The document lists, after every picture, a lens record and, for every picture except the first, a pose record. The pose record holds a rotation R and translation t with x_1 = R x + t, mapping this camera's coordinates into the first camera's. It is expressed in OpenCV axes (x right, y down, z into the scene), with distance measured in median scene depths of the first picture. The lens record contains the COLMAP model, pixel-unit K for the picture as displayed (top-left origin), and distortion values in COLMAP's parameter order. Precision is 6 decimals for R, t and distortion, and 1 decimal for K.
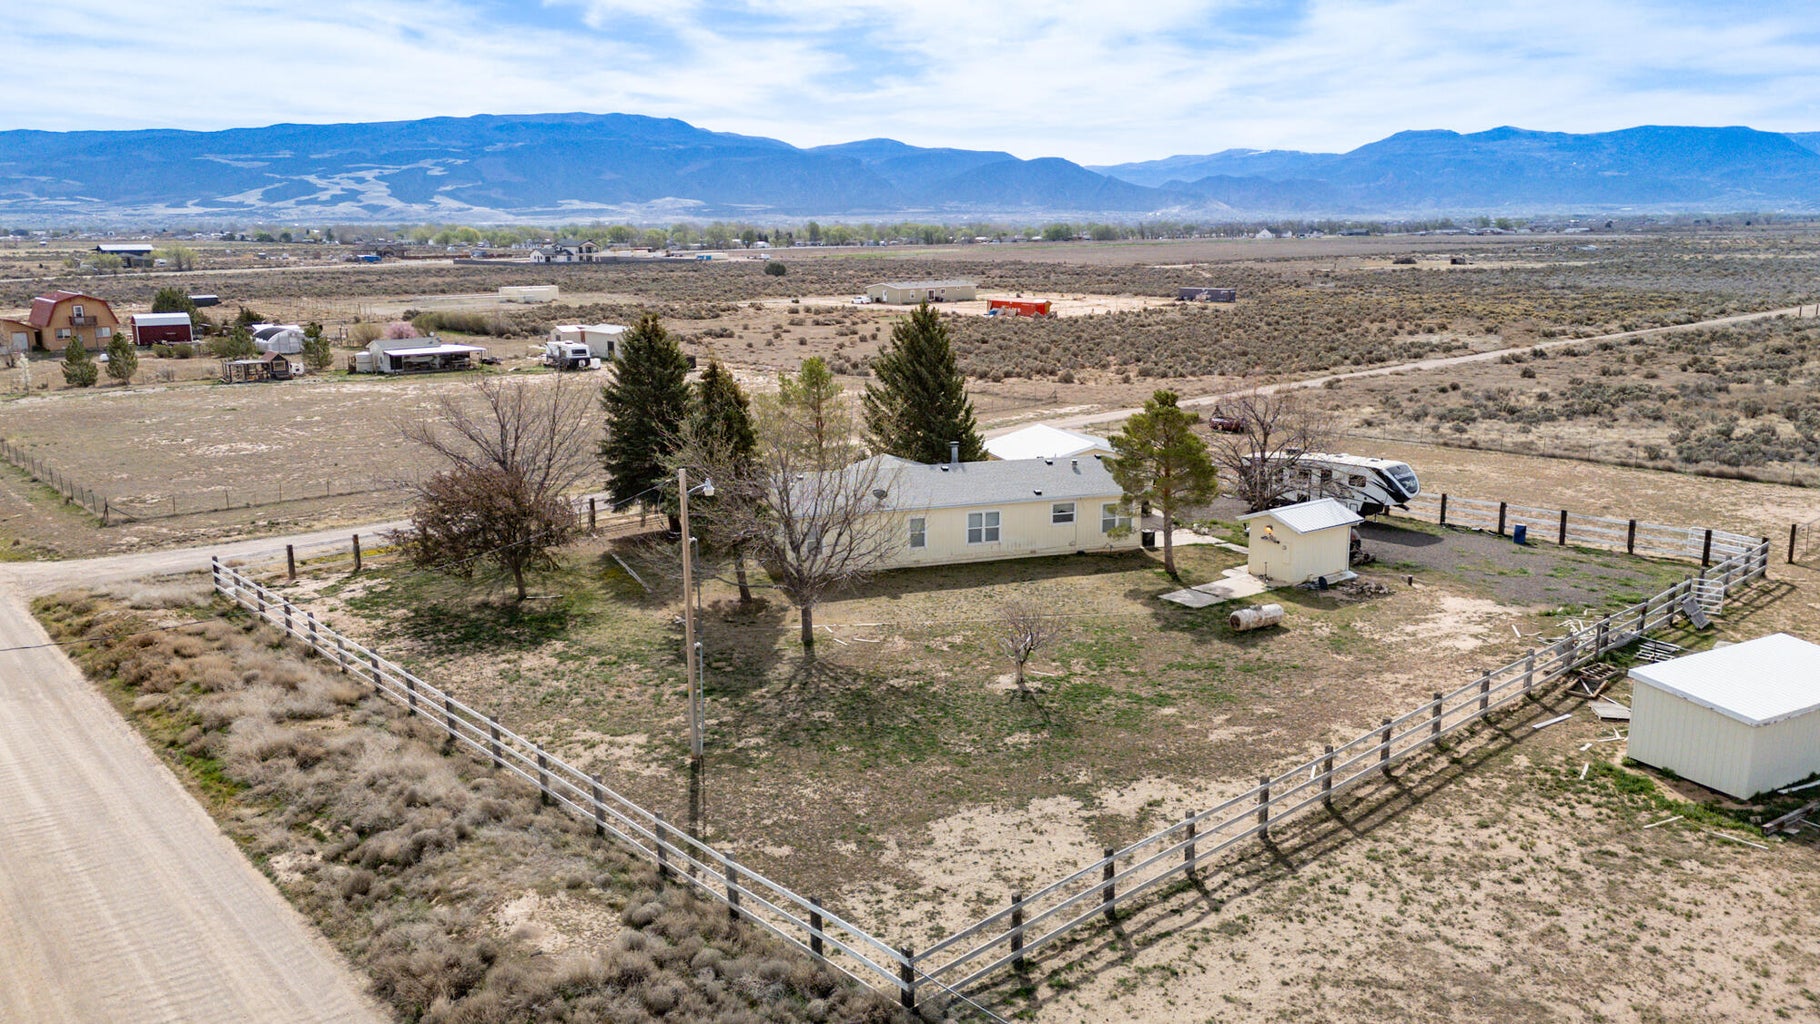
lens RADIAL K [[1332.1, 0, 911.7], [0, 1332.1, 510.9], [0, 0, 1]] dist [0.081831, -0.075403]
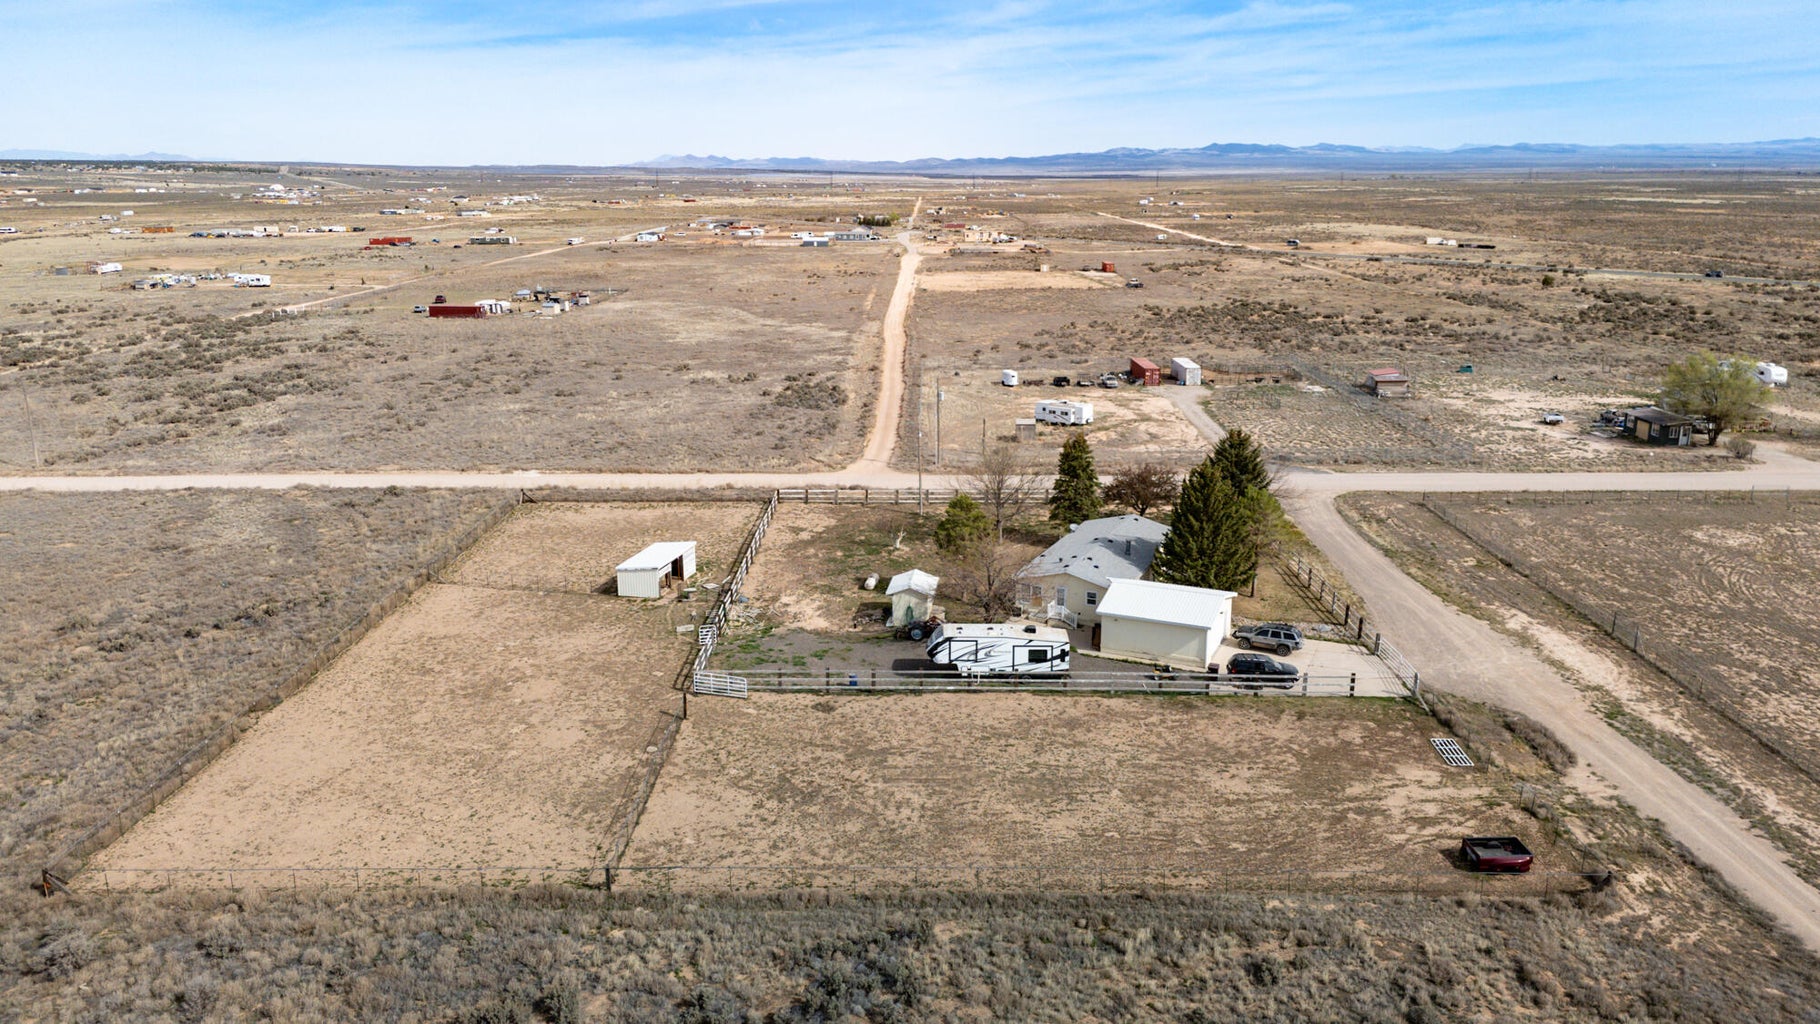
lens RADIAL K [[1332.1, 0, 916.2], [0, 1332.1, 510.3], [0, 0, 1]] dist [0.081831, -0.075403]
pose [[-0.672820, 0.191218, -0.714667, 1.582849], [-0.145869, 0.912766, 0.381550, -0.777114], [0.725283, 0.360962, -0.586234, 2.112867]]
